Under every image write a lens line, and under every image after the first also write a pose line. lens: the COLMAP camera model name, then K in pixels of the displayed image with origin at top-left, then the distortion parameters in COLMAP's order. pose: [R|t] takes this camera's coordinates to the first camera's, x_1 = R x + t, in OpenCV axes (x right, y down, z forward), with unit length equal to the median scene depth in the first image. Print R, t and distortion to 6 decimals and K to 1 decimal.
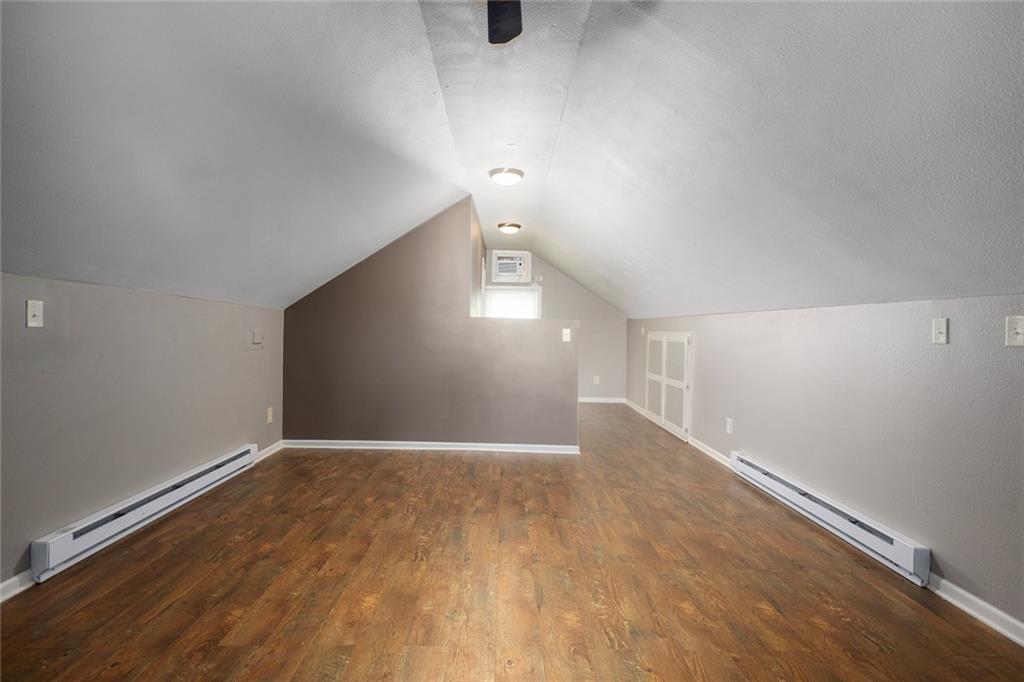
lens RADIAL K [[510.8, 0, 507.6], [0, 510.8, 328.9], [0, 0, 1]] dist [-0.080522, 0.057384]
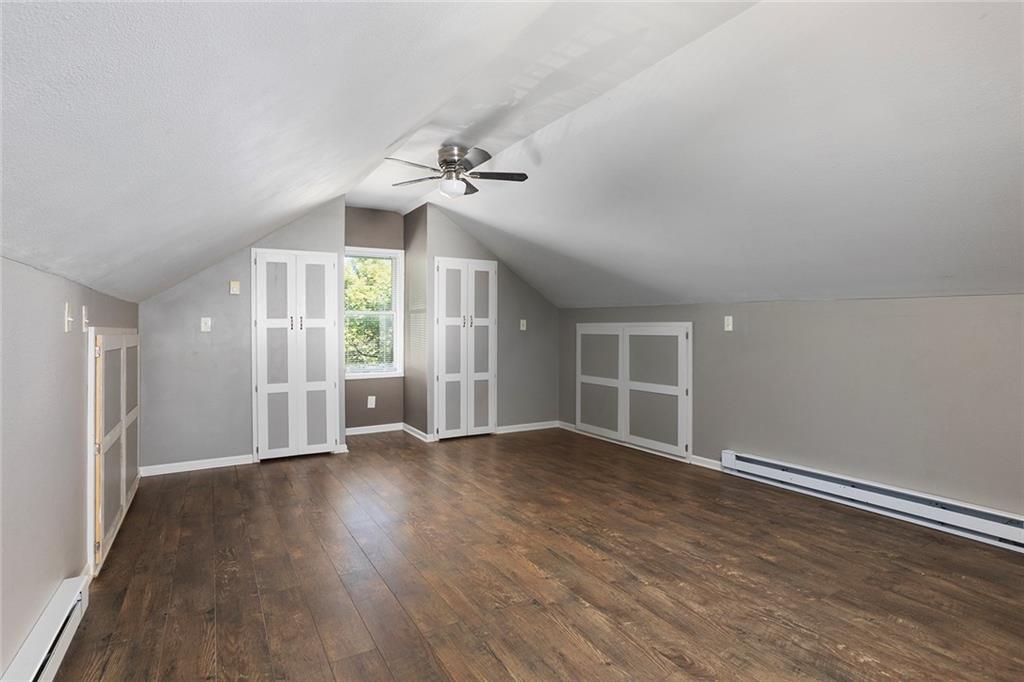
lens RADIAL K [[510.8, 0, 507.6], [0, 510.8, 328.9], [0, 0, 1]] dist [-0.080522, 0.057384]
pose [[-0.869709, -0.016359, -0.493293, 0.475518], [-0.011943, 0.999855, -0.012103, 0.015875], [0.493420, -0.004635, -0.869779, 1.607173]]
